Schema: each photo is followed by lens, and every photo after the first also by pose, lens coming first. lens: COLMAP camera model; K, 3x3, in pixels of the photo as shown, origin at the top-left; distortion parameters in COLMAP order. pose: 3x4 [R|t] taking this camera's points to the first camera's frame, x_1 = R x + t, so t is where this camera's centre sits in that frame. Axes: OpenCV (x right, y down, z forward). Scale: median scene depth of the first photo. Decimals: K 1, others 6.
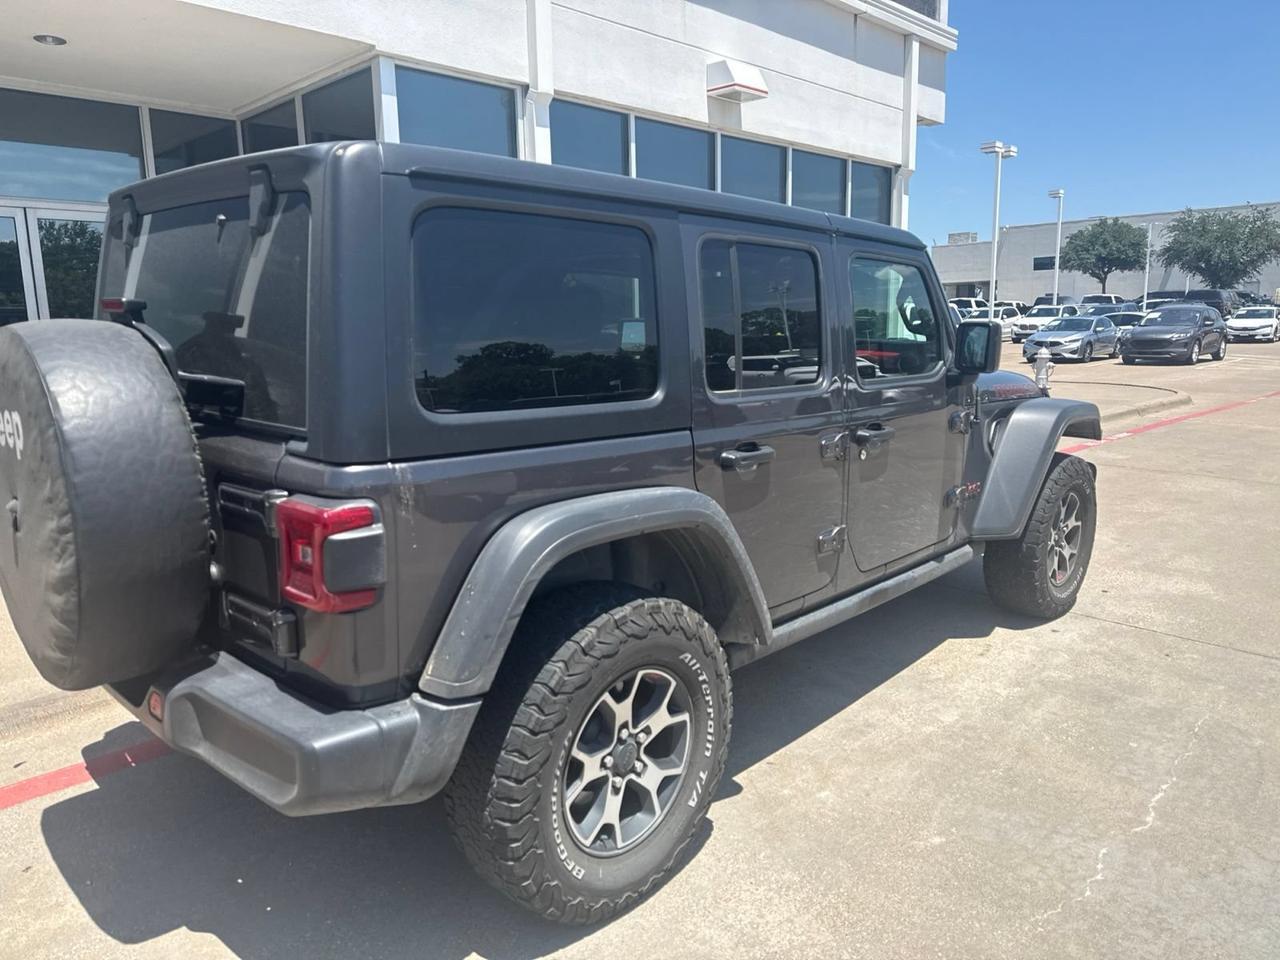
lens RADIAL K [[904.9, 0, 648.5], [0, 904.9, 474.6], [0, 0, 1]] dist [0.081845, -0.101637]
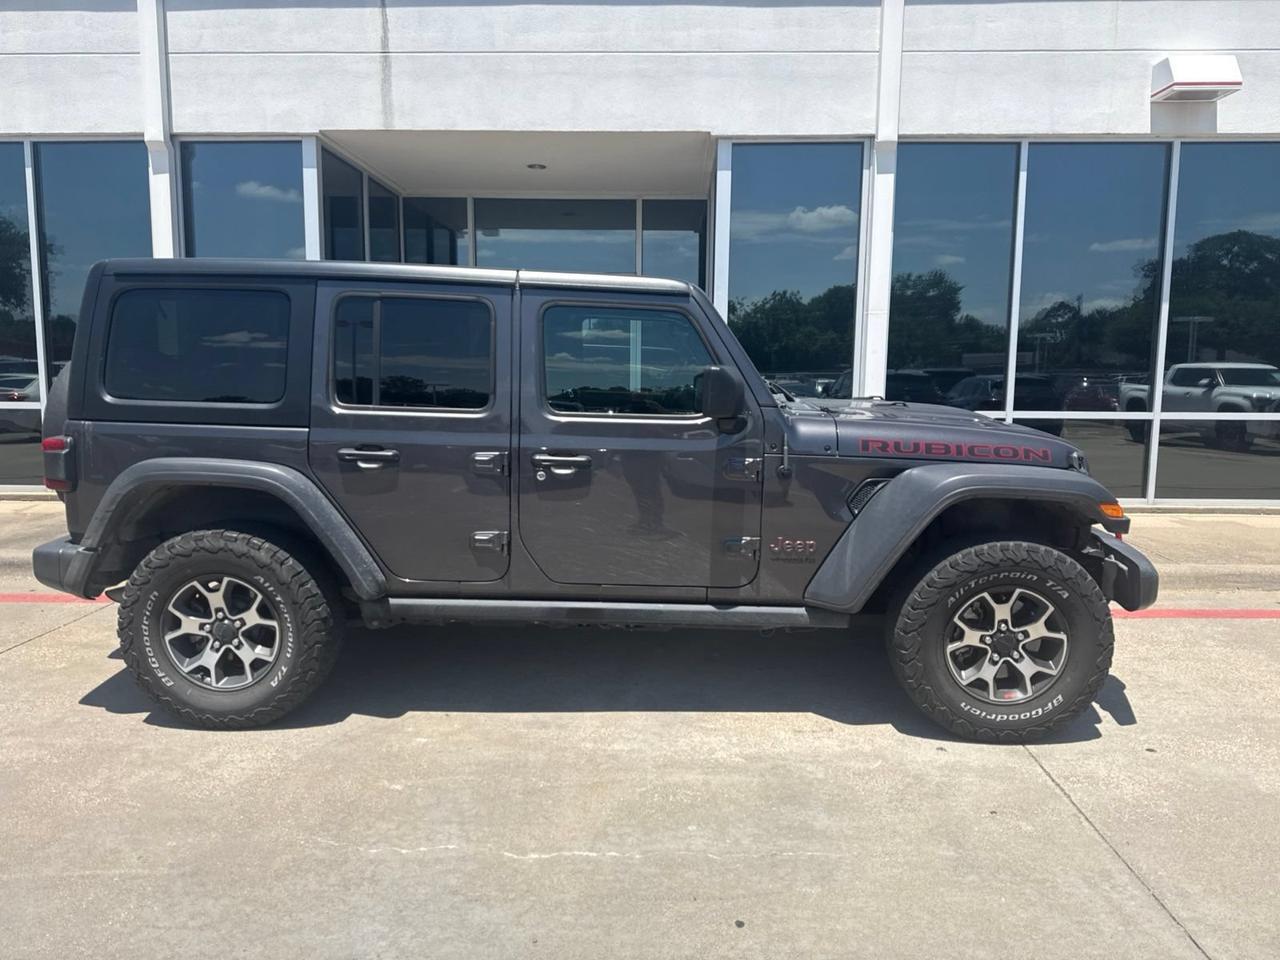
lens RADIAL K [[904.9, 0, 648.5], [0, 904.9, 474.6], [0, 0, 1]] dist [0.081845, -0.101637]
pose [[0.662655, 0.112391, -0.740444, 1.235687], [-0.144763, 0.989252, 0.020603, -0.070914], [0.734801, 0.093536, 0.671803, 0.357547]]
